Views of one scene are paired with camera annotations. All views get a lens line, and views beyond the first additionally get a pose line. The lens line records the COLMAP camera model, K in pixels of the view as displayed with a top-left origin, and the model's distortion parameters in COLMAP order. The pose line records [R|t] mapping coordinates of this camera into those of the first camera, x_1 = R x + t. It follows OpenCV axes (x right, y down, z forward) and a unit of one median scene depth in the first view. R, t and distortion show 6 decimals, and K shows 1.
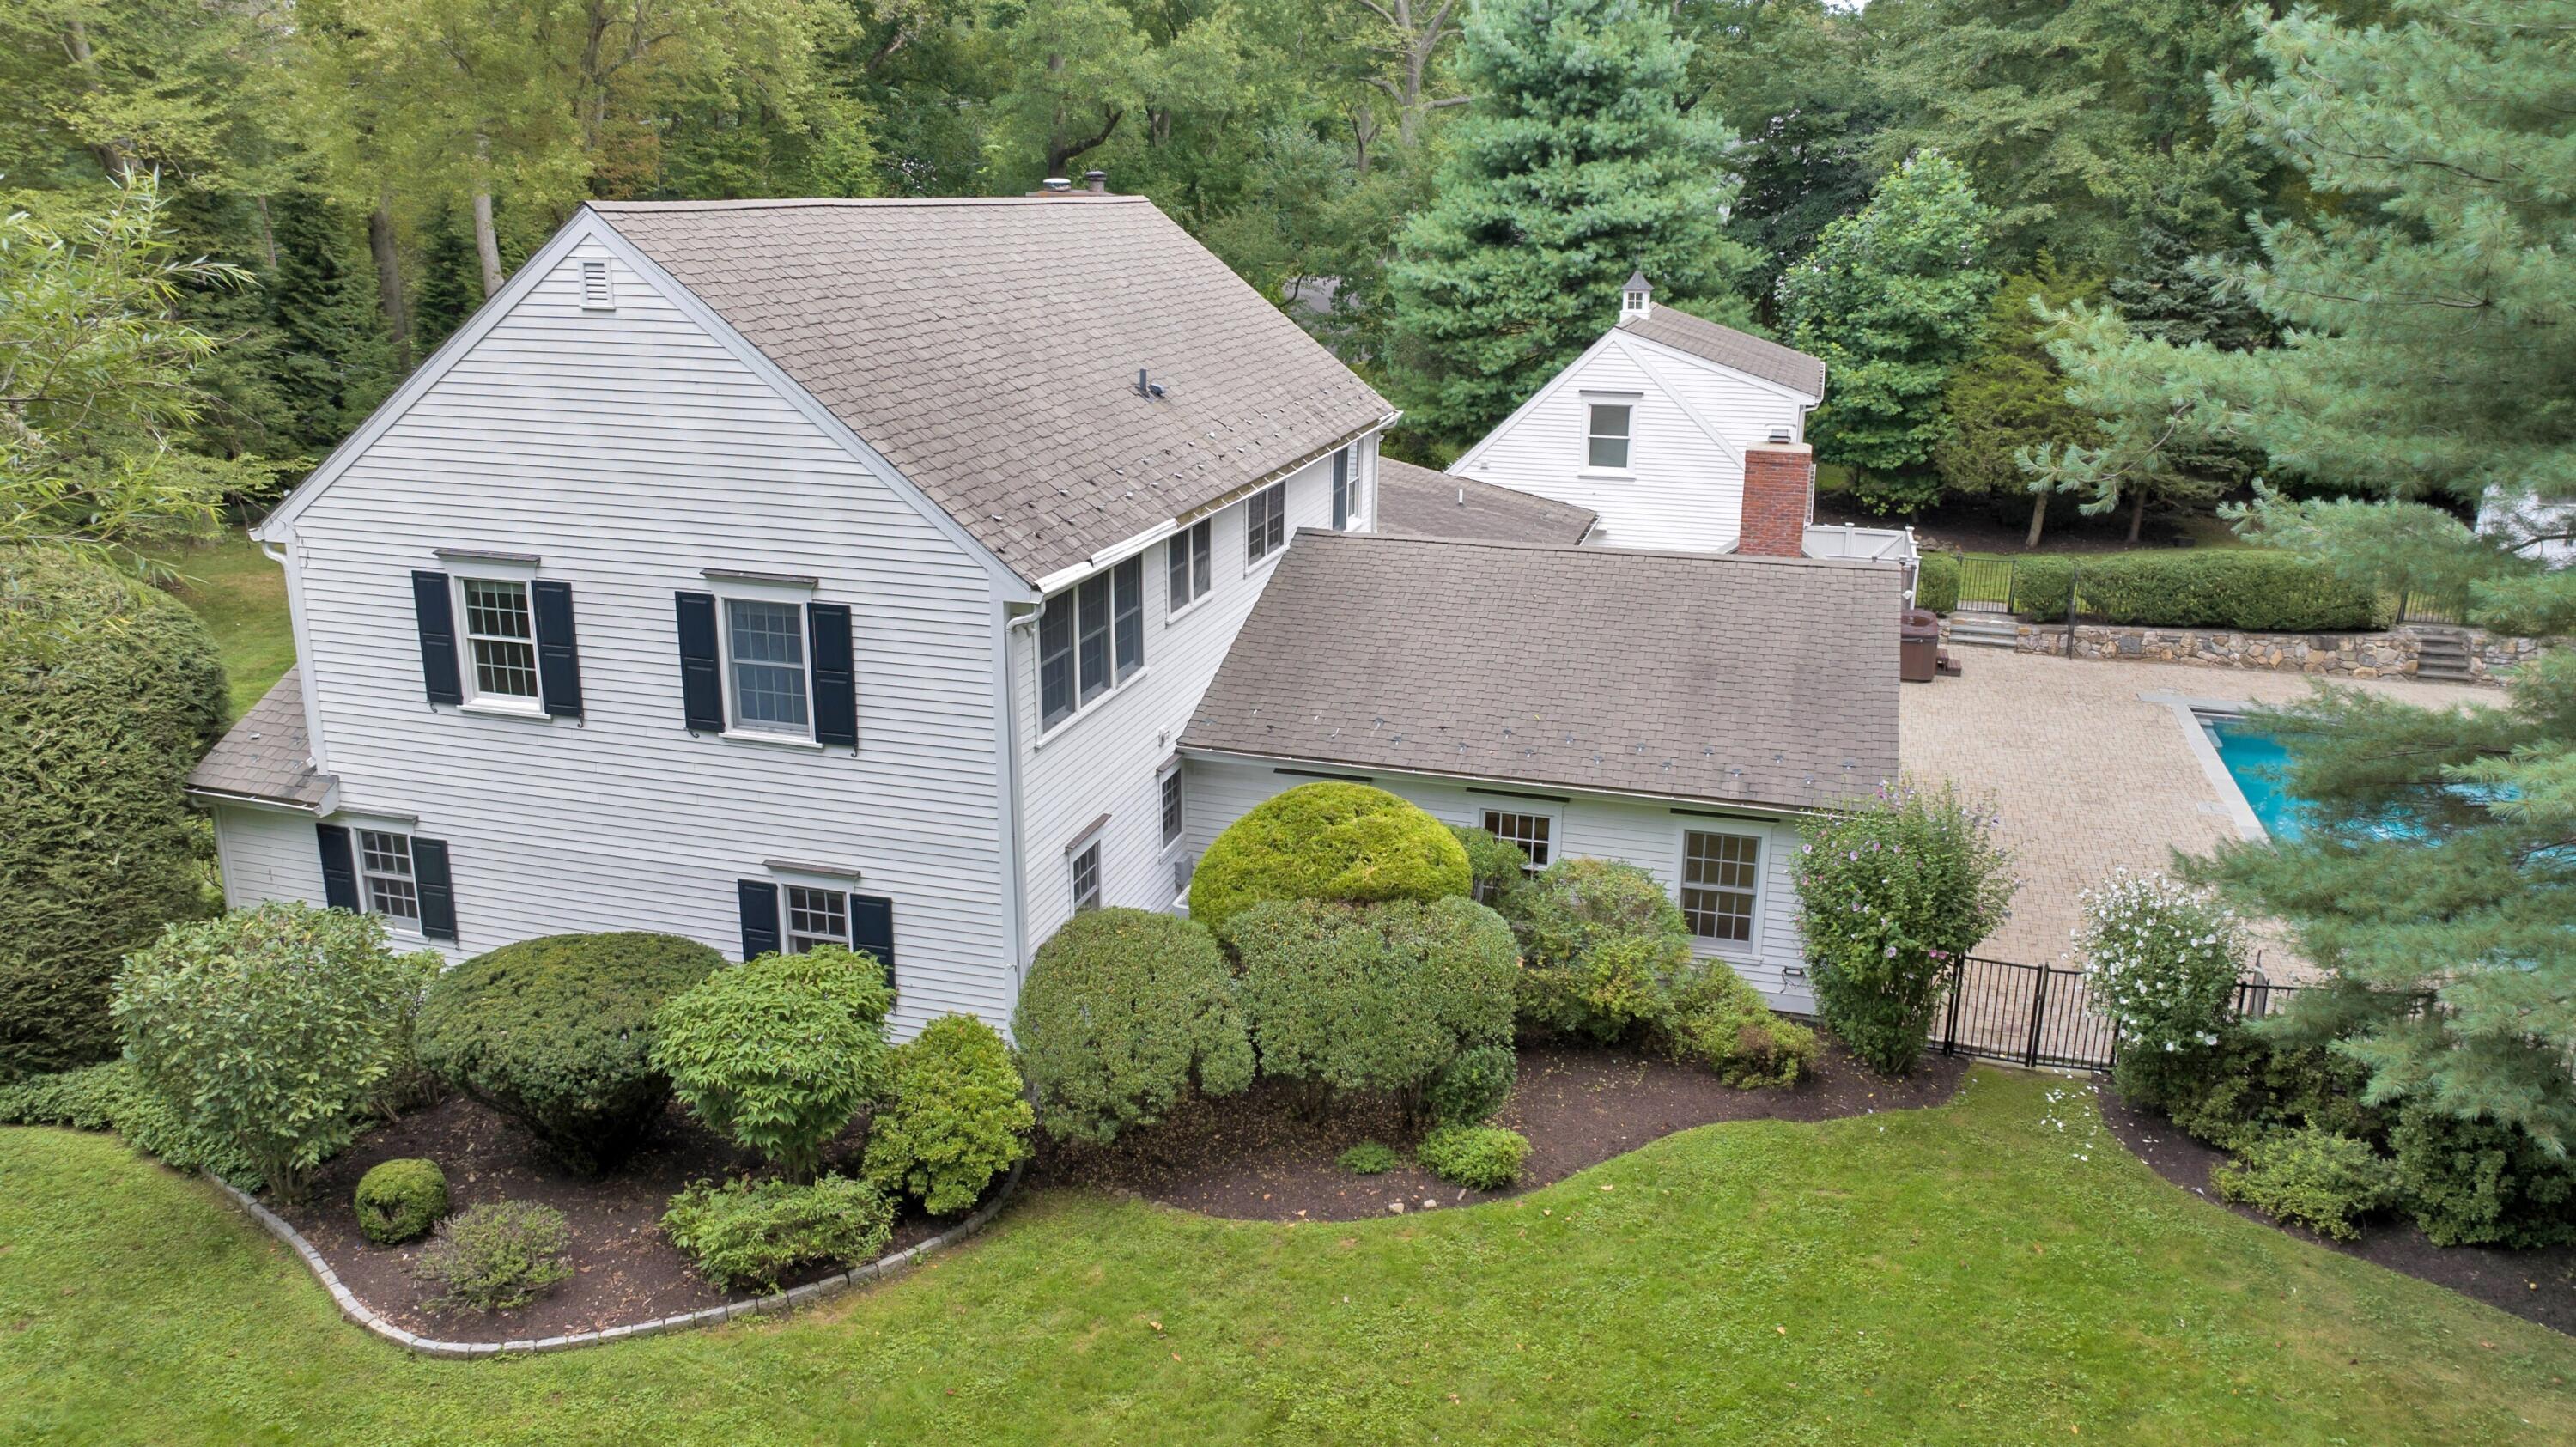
lens RADIAL K [[1805.6, 0, 1288.0], [0, 1805.6, 723.5], [0, 0, 1]] dist [-0.026993, 0.001981]
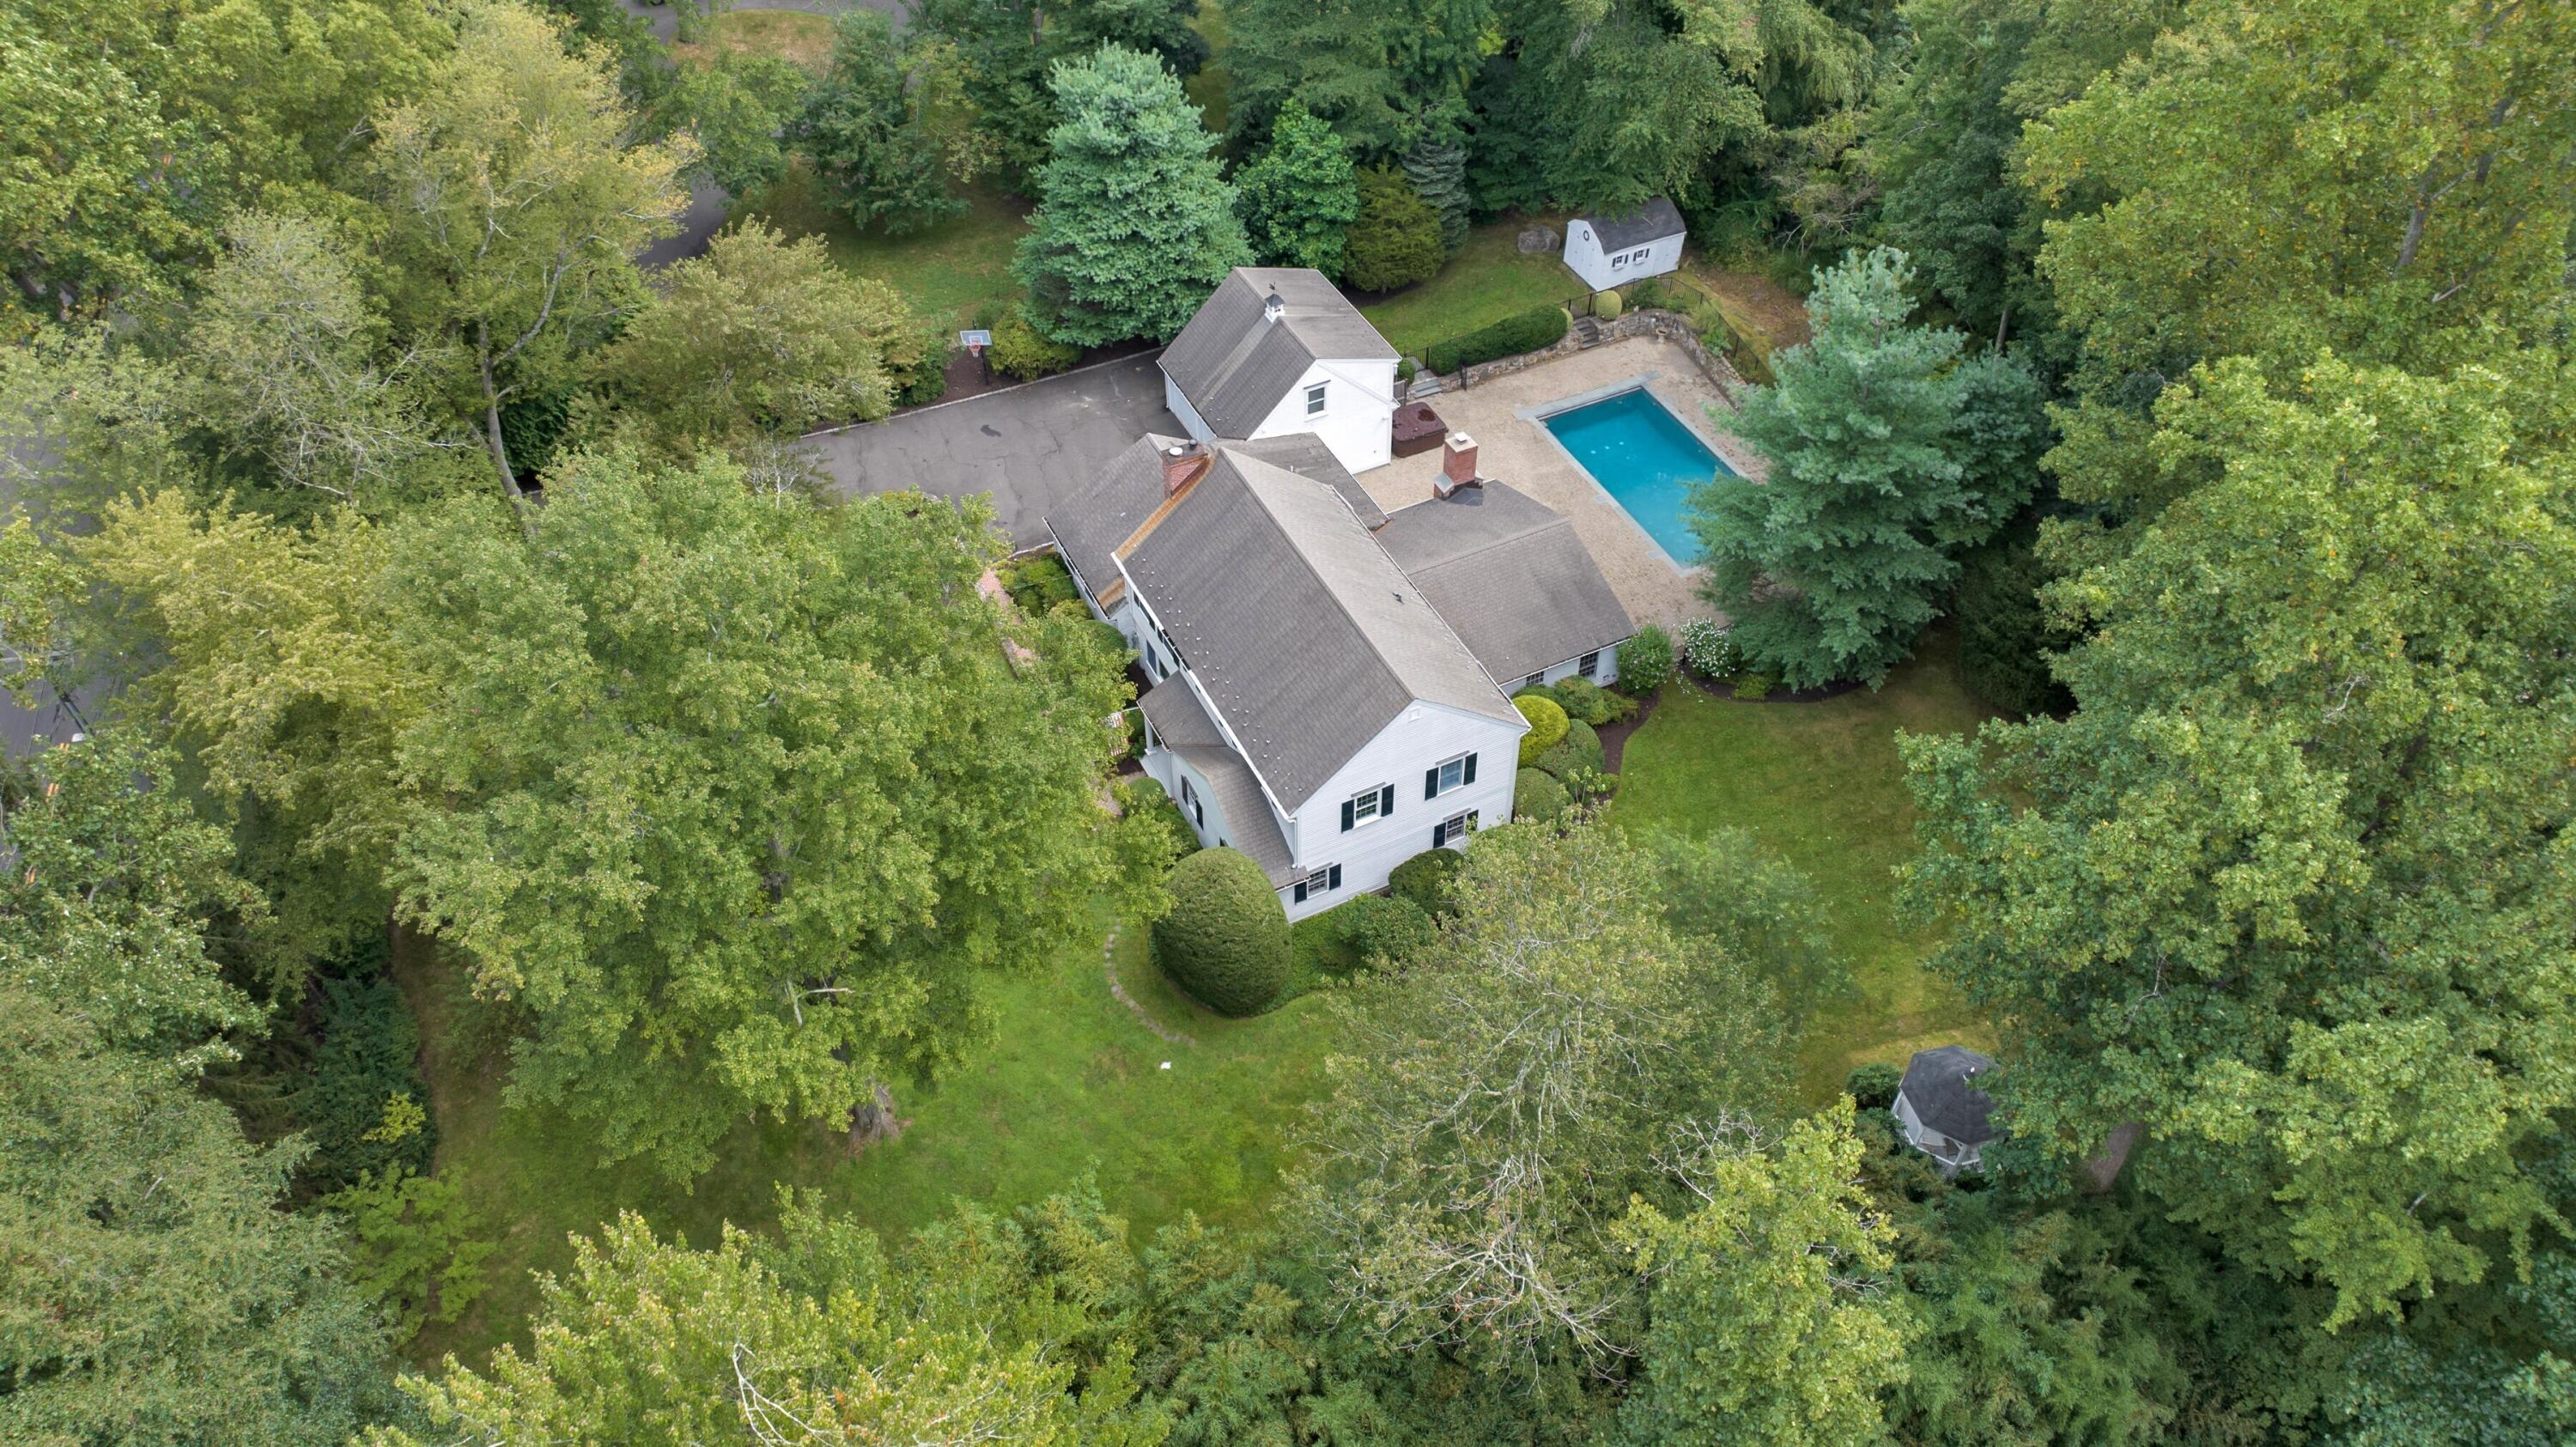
lens RADIAL K [[1805.6, 0, 1288.0], [0, 1805.6, 723.5], [0, 0, 1]] dist [-0.026993, 0.001981]
pose [[0.731614, -0.499813, 0.463603, -1.034756], [0.210725, 0.812549, 0.543469, -1.026022], [-0.648333, -0.299917, 0.699795, -0.584220]]
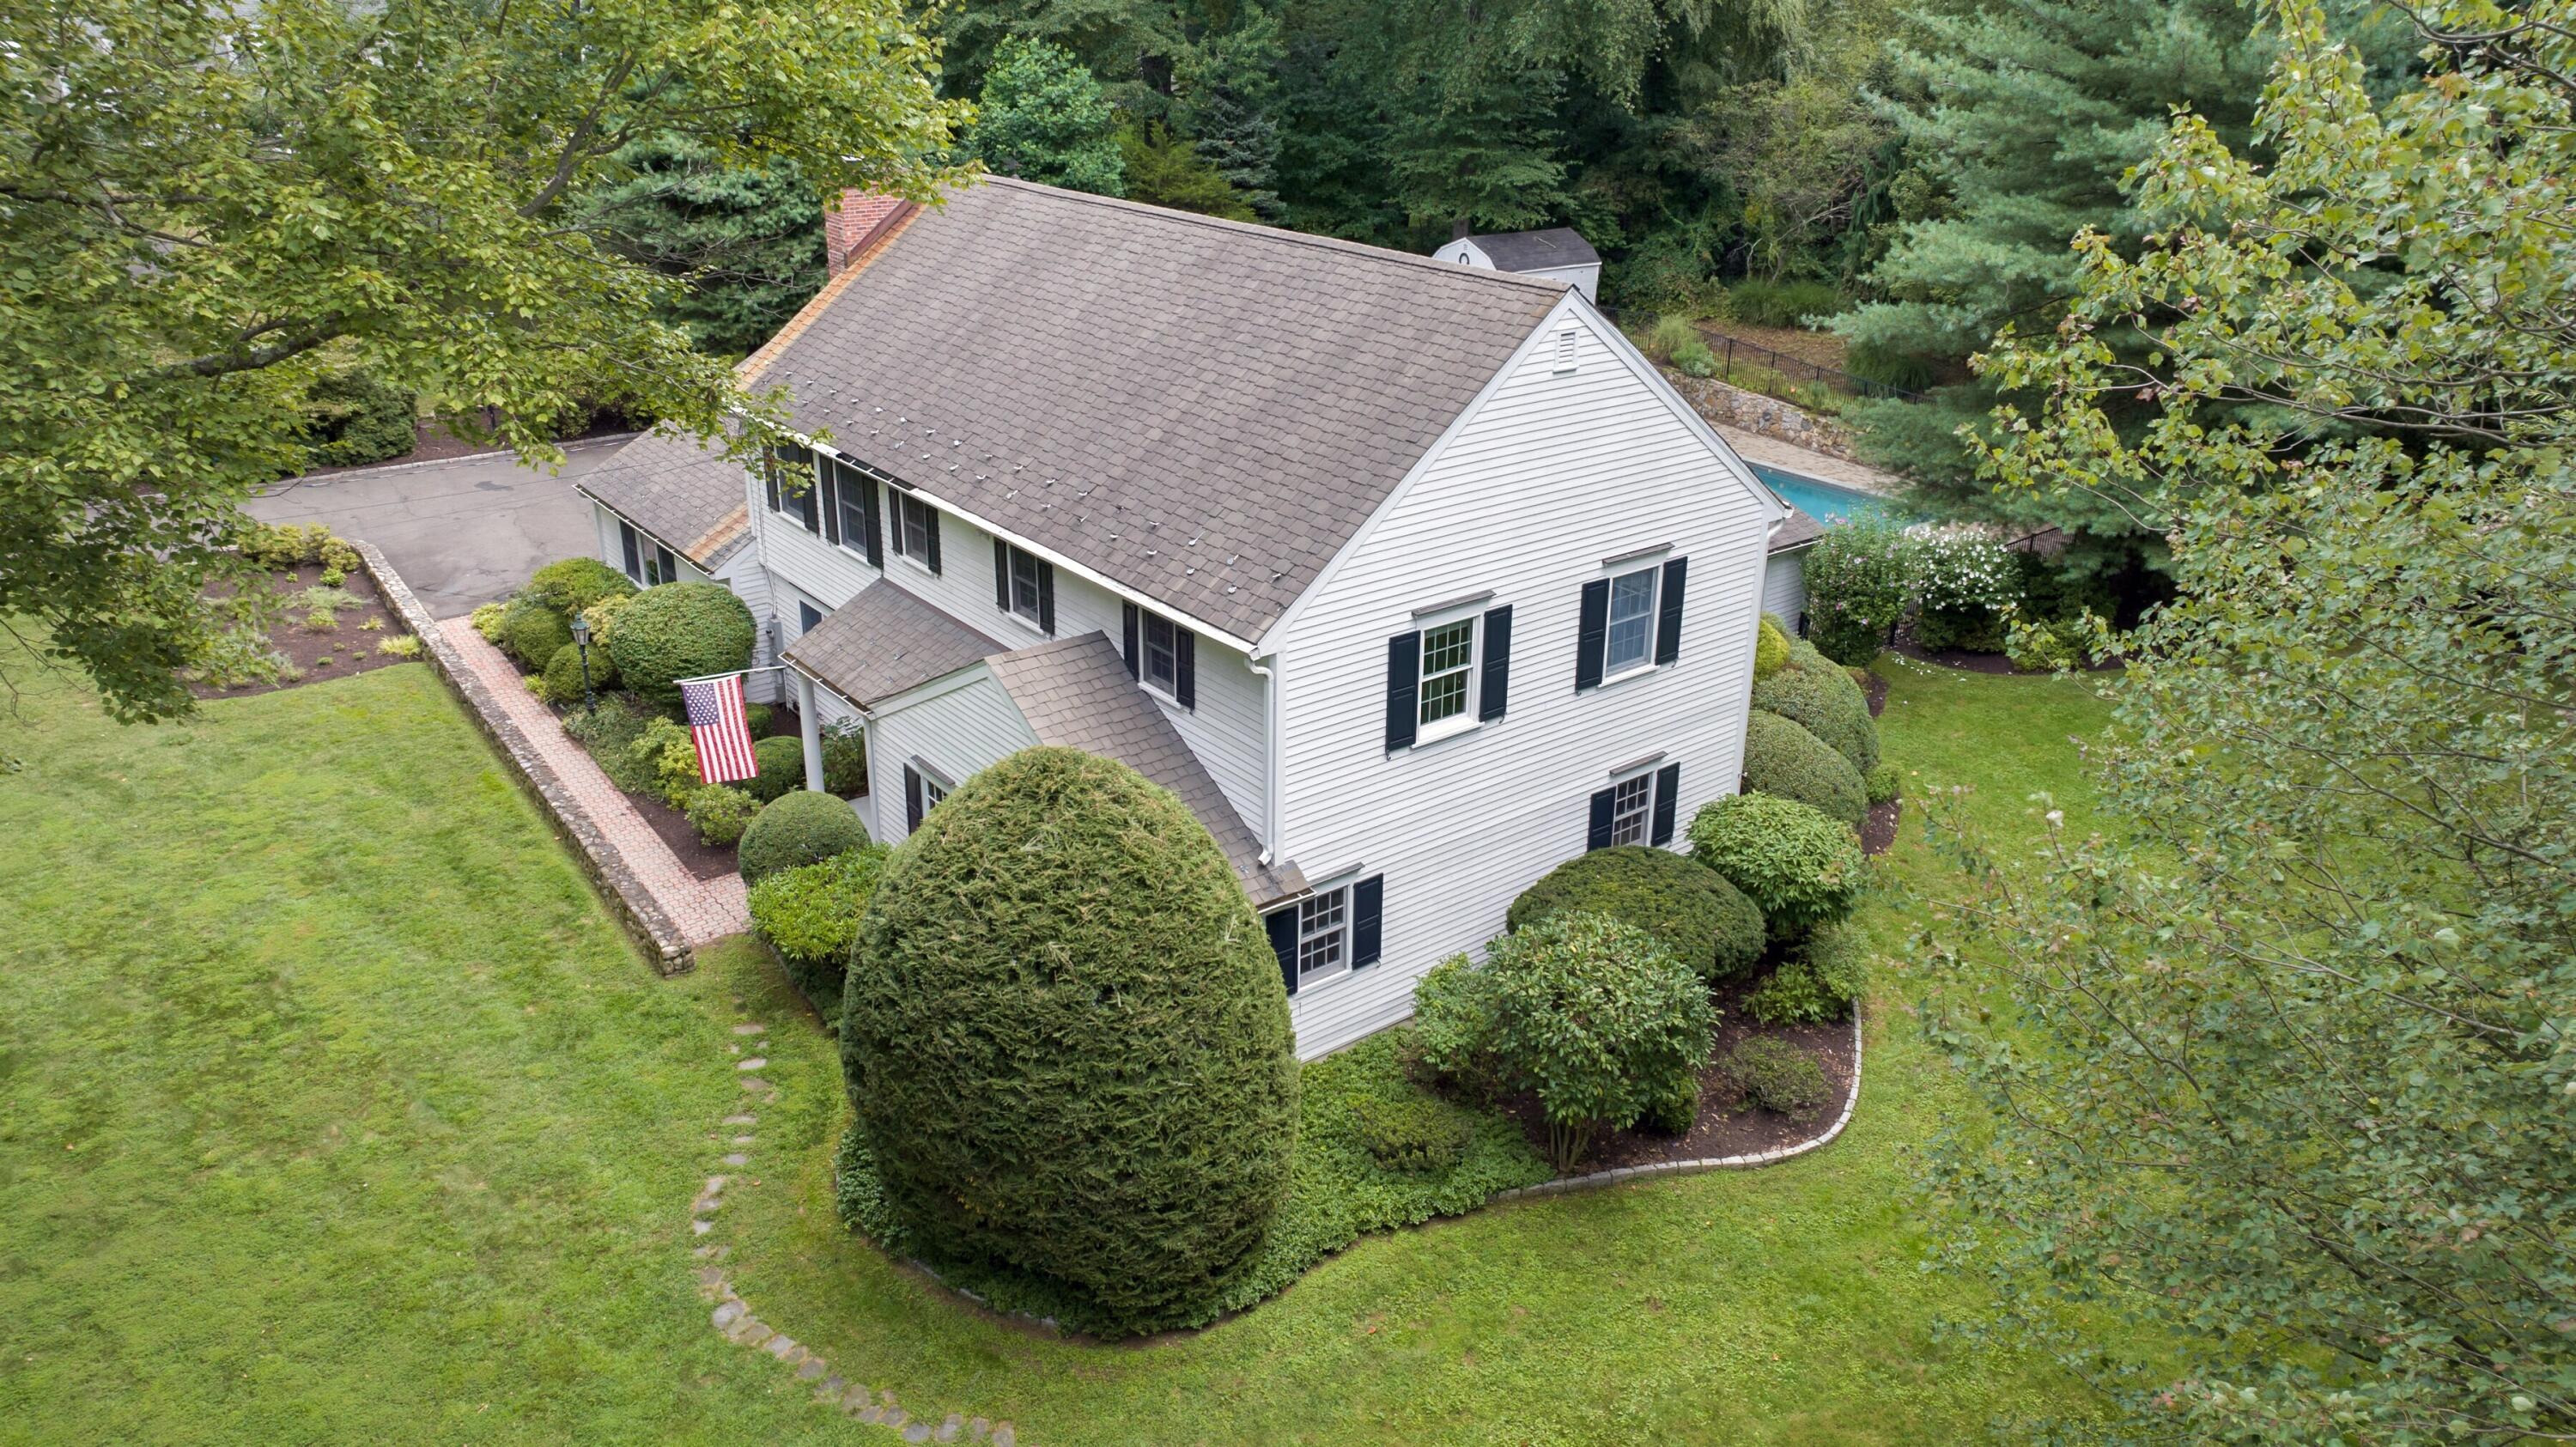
lens RADIAL K [[1805.6, 0, 1288.0], [0, 1805.6, 723.5], [0, 0, 1]] dist [-0.026993, 0.001981]
pose [[0.576086, -0.317944, 0.753019, -0.725749], [0.228432, 0.947165, 0.225160, -0.157406], [-0.784821, 0.042302, 0.618277, 0.199339]]
